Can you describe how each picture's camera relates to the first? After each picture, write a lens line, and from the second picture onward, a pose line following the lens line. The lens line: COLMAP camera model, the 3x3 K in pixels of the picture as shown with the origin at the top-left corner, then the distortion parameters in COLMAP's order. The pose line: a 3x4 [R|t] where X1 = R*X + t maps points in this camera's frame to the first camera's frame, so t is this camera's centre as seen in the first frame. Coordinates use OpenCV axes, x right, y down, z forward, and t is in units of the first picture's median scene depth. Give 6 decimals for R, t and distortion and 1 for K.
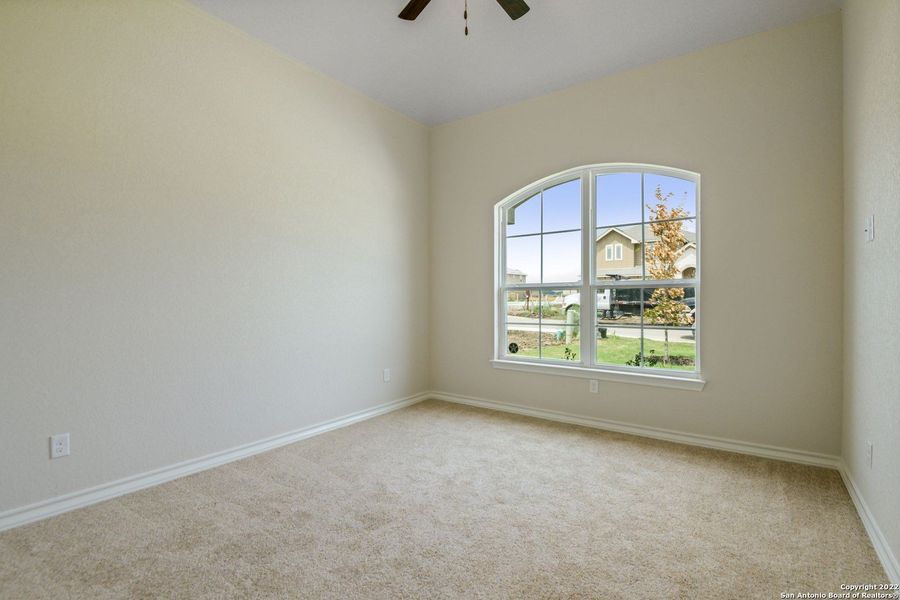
lens RADIAL K [[418.9, 0, 451.0], [0, 418.9, 298.6], [0, 0, 1]] dist [-0.011604, -0.000993]
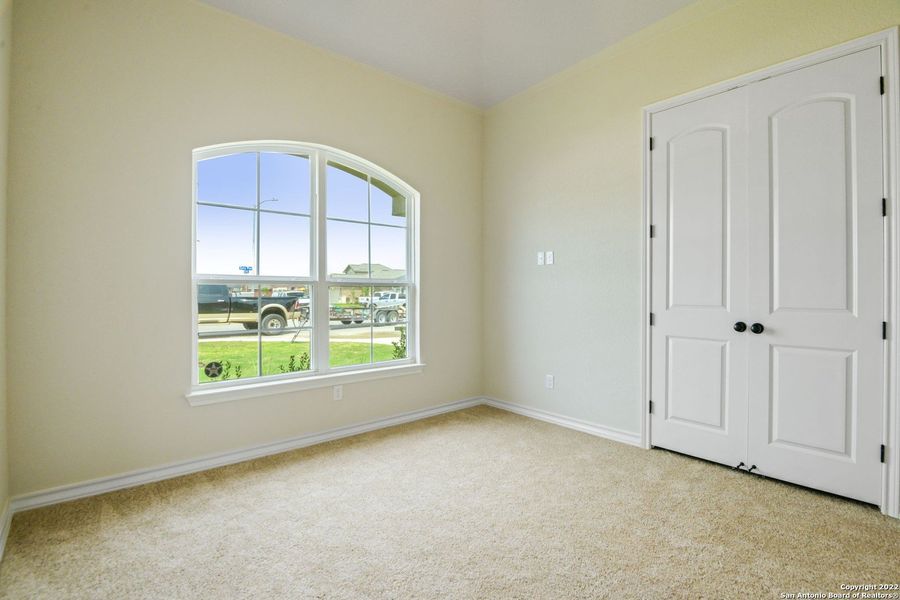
lens RADIAL K [[430.6, 0, 449.5], [0, 430.6, 285.6], [0, 0, 1]] dist [0.004249, -0.000055]
pose [[0.220363, 0.008552, 0.975380, -0.541622], [-0.011978, 0.999910, -0.006061, -0.022063], [-0.975344, -0.010348, 0.220445, 0.578423]]
